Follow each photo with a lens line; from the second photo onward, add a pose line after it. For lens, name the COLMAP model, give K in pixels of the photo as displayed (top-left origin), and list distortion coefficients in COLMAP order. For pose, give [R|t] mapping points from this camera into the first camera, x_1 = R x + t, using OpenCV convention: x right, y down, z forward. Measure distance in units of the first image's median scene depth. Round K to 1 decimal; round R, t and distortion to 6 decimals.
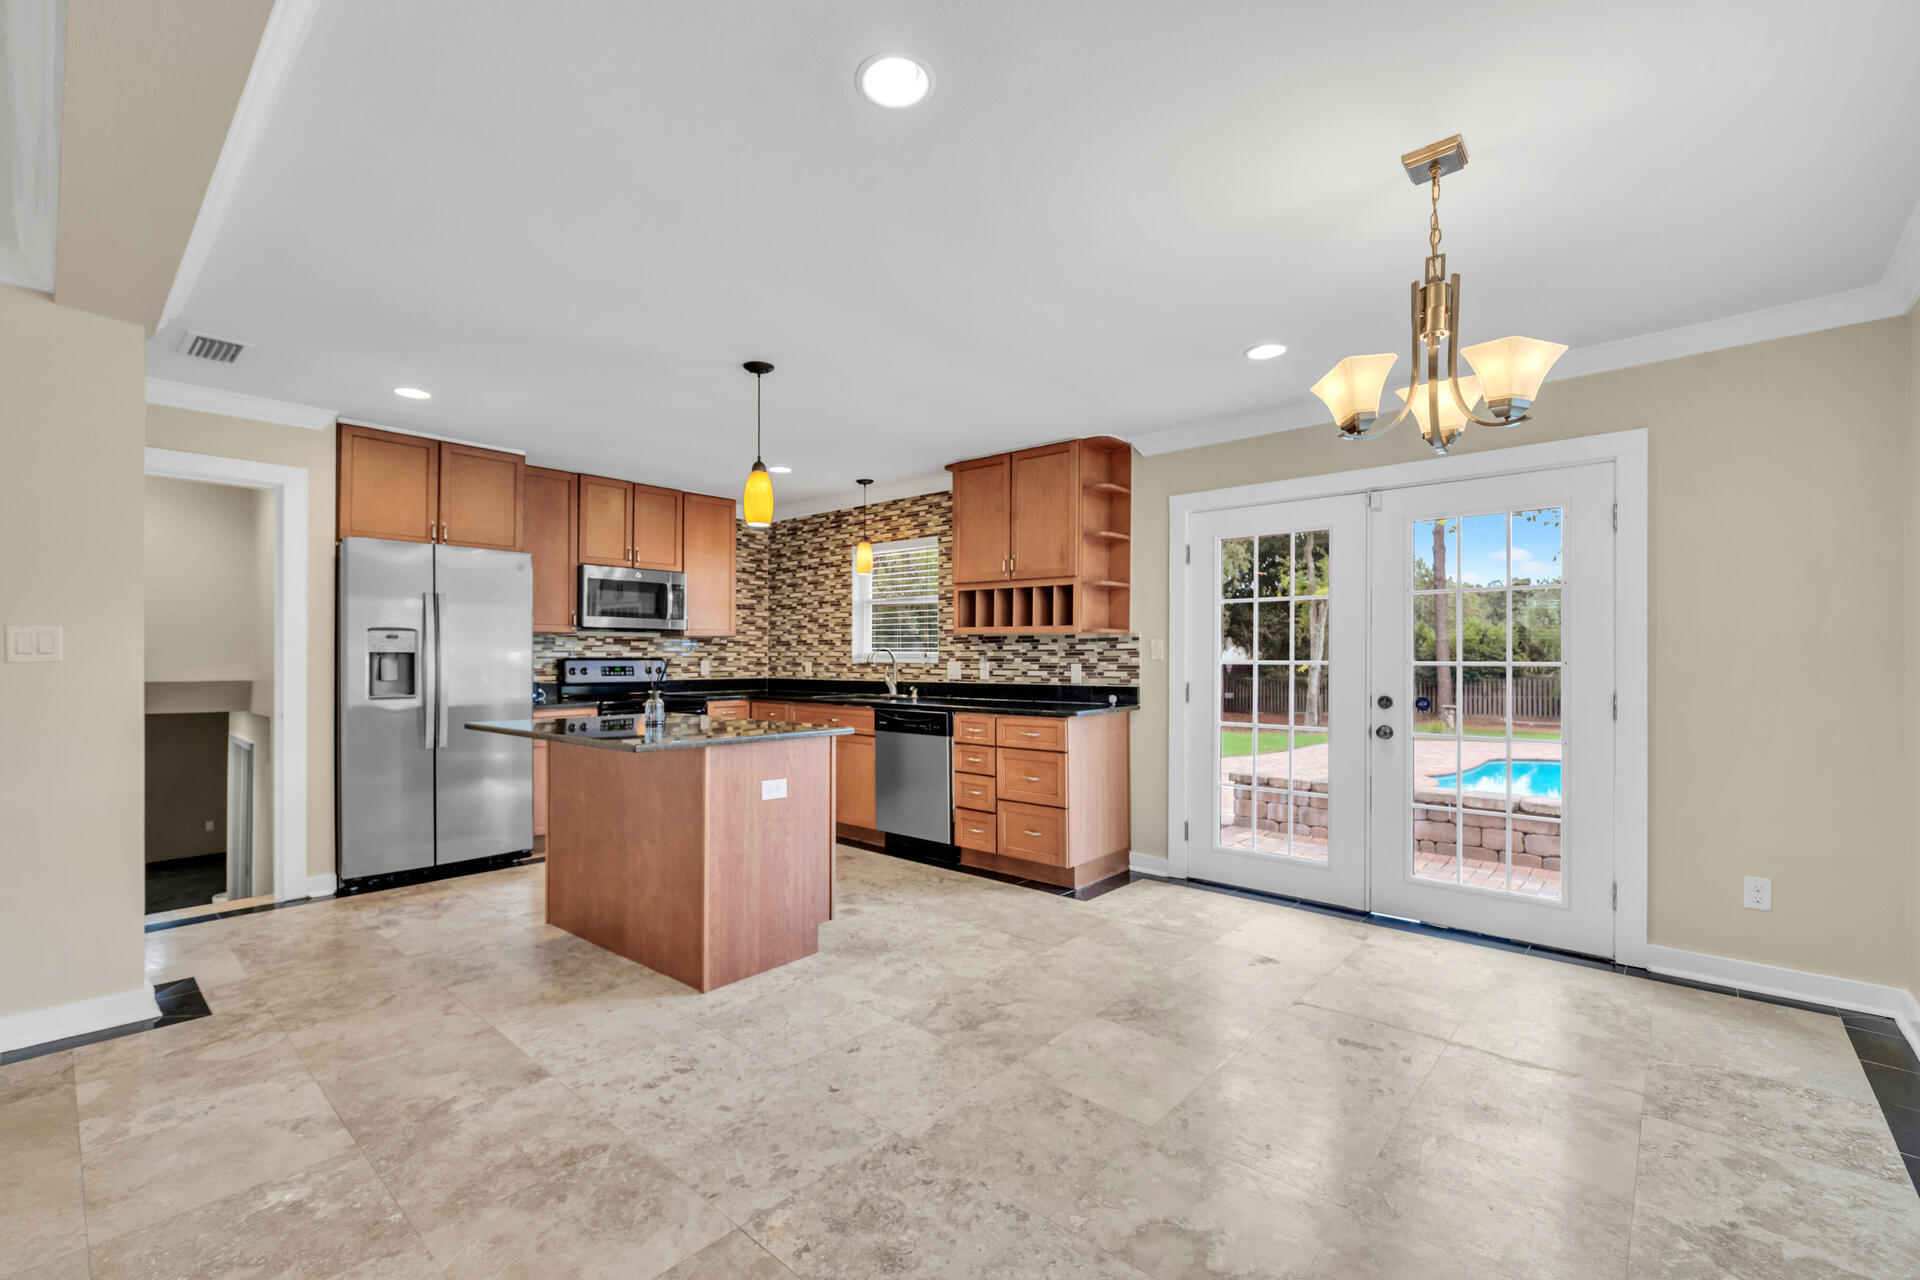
lens RADIAL K [[818.5, 0, 940.3], [0, 818.5, 656.5], [0, 0, 1]] dist [0.001065, 0.000463]
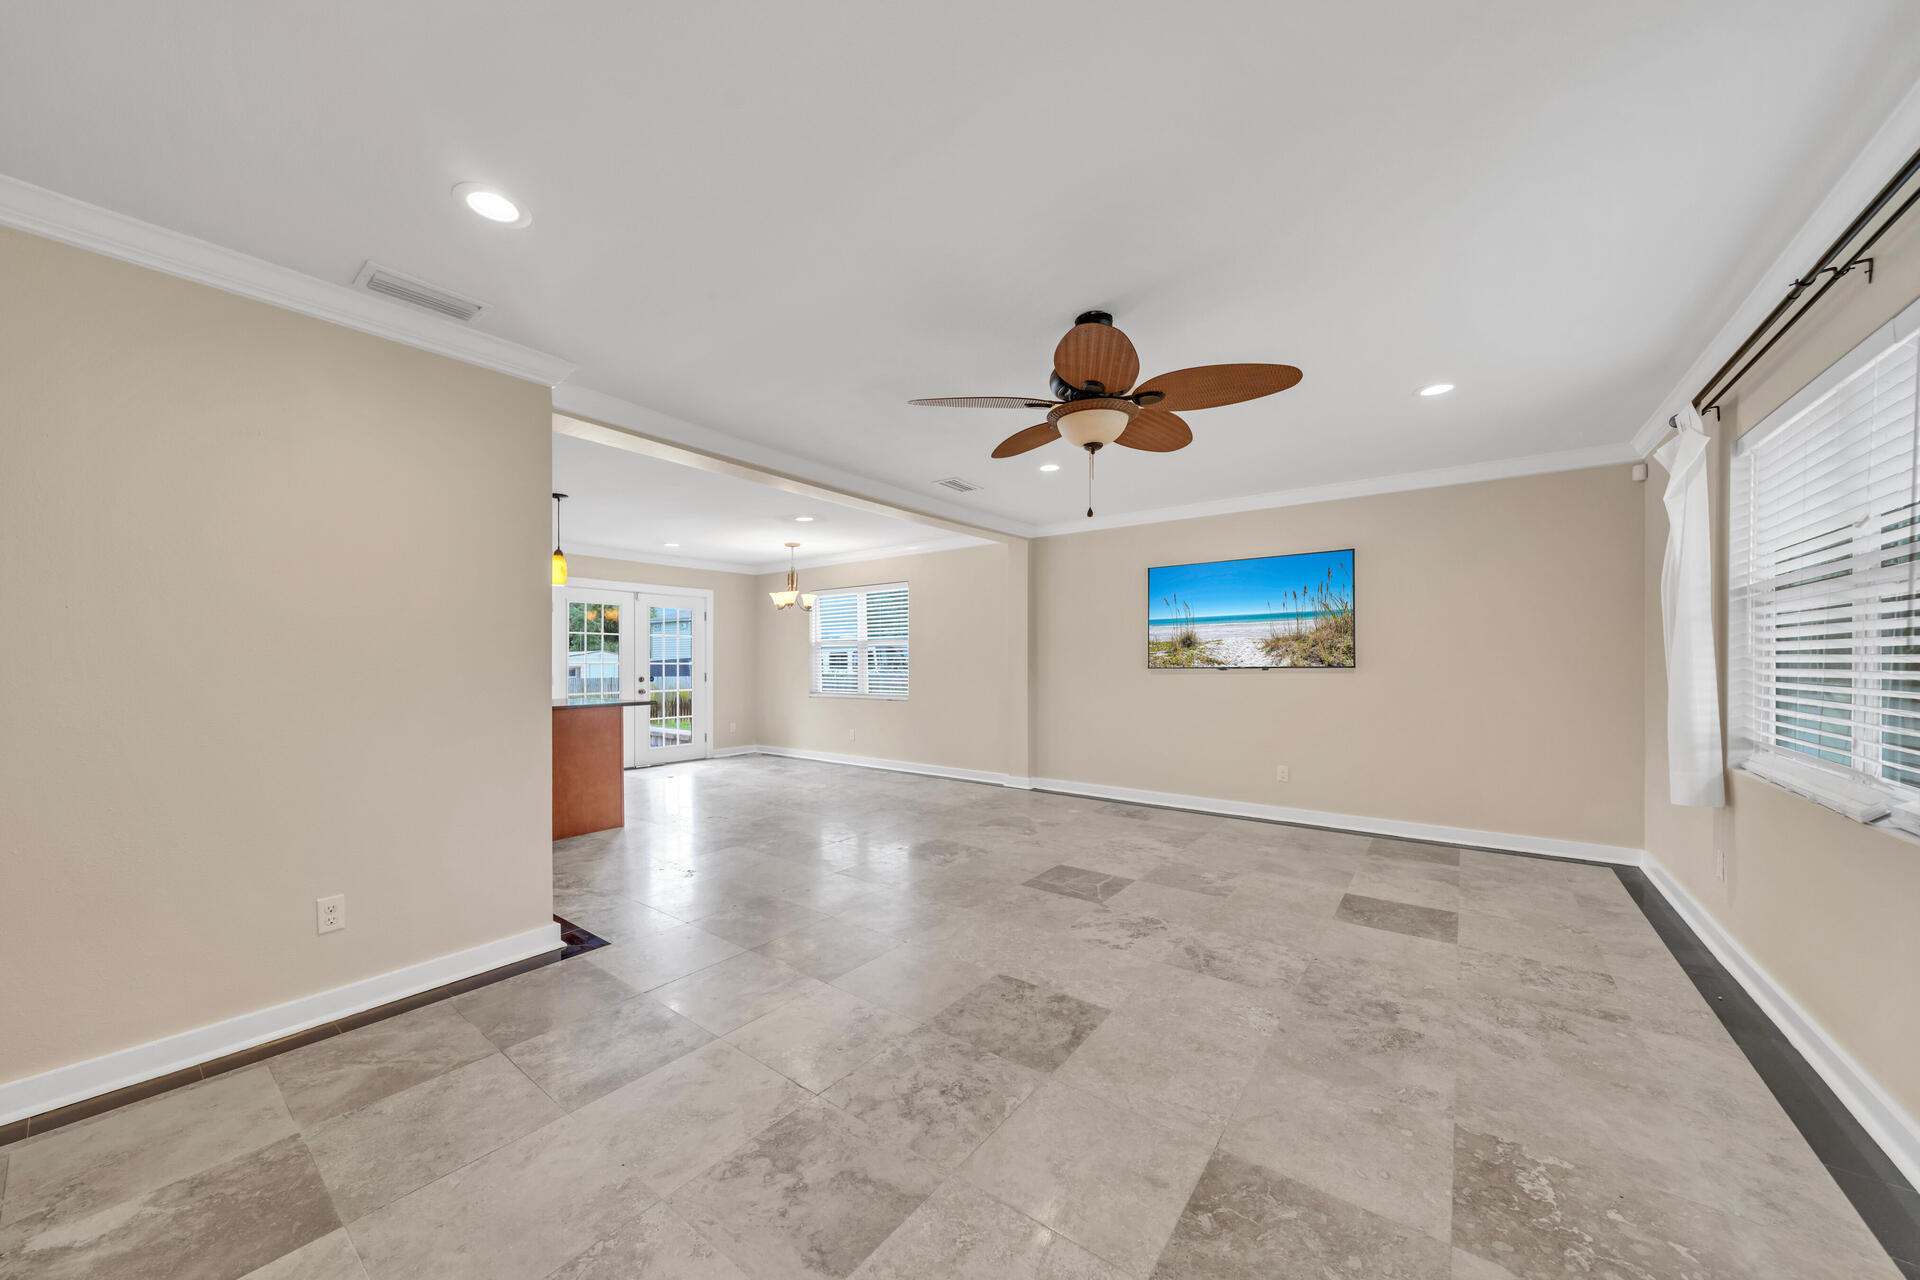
lens RADIAL K [[675.9, 0, 928.4], [0, 675.9, 666.6], [0, 0, 1]] dist [-0.002163, -0.000158]
pose [[-0.067100, -0.008442, 0.997711, -1.235916], [-0.000315, 0.999964, 0.008440, -0.000515], [-0.997746, 0.000252, -0.067100, 0.220081]]
